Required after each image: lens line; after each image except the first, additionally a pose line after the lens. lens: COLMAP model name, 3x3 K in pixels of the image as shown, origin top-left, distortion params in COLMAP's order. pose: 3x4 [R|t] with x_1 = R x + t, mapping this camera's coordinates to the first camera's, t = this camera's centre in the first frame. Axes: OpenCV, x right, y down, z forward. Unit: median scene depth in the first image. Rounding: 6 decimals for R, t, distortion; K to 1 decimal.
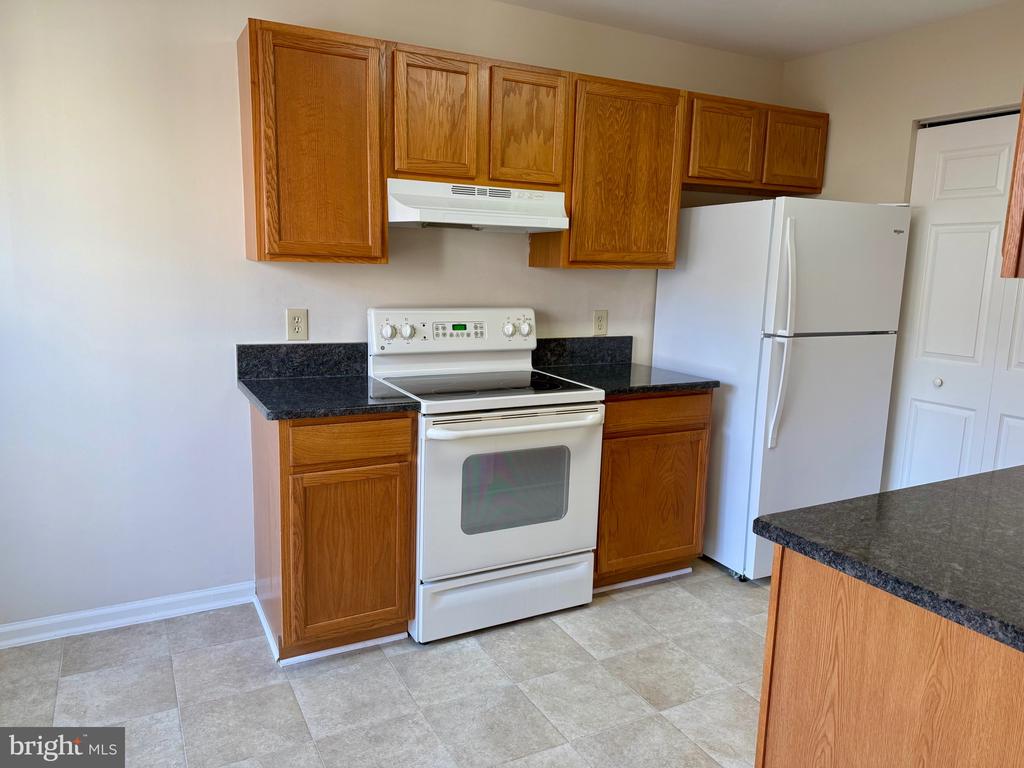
lens RADIAL K [[716.3, 0, 515.6], [0, 716.3, 381.5], [0, 0, 1]] dist [0.074437, -0.090608]
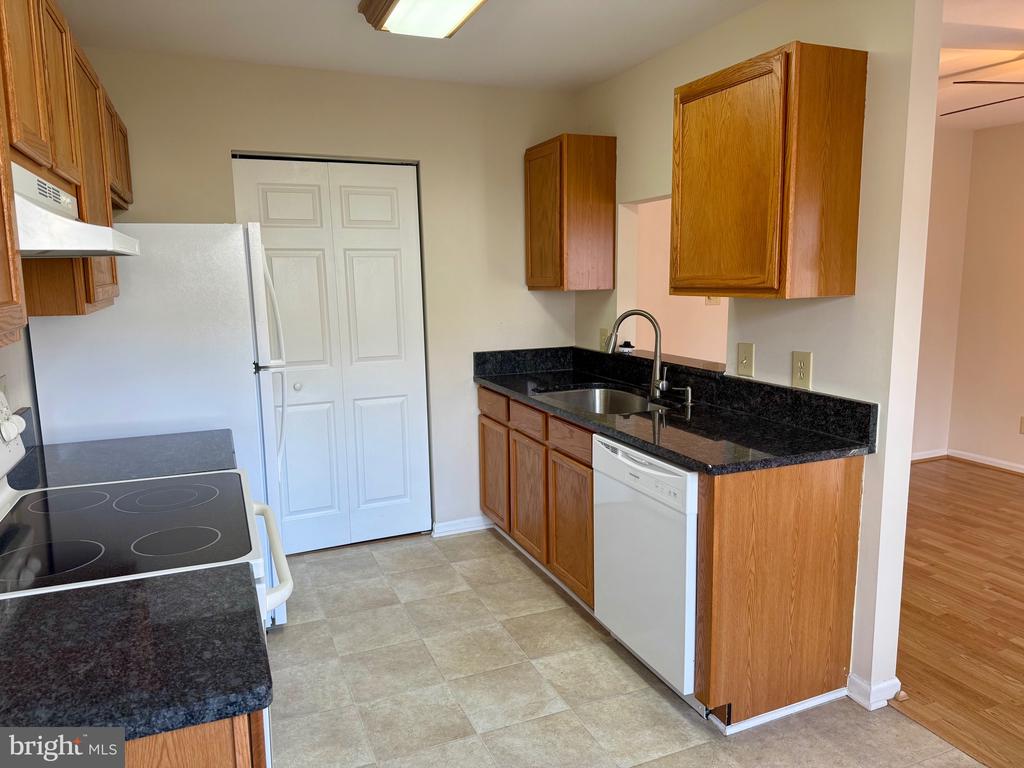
lens RADIAL K [[716.3, 0, 515.6], [0, 716.3, 381.5], [0, 0, 1]] dist [0.074437, -0.090608]
pose [[0.095022, -0.186785, 0.977794, -0.635443], [0.170753, 0.970739, 0.168844, -0.165729], [-0.980721, 0.150918, 0.124136, 0.693377]]
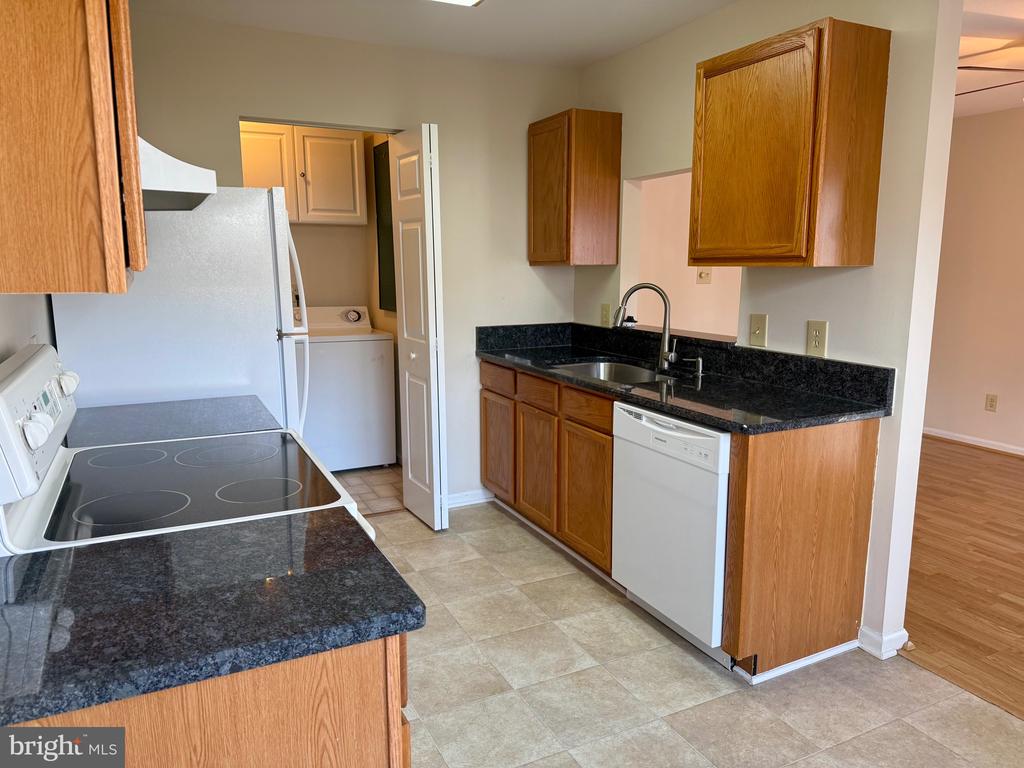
lens RADIAL K [[716.3, 0, 515.6], [0, 716.3, 381.5], [0, 0, 1]] dist [0.074437, -0.090608]
pose [[0.031566, -0.202308, 0.978813, -0.665018], [0.156024, 0.968293, 0.195102, -0.155646], [-0.987249, 0.146560, 0.062130, 0.805303]]
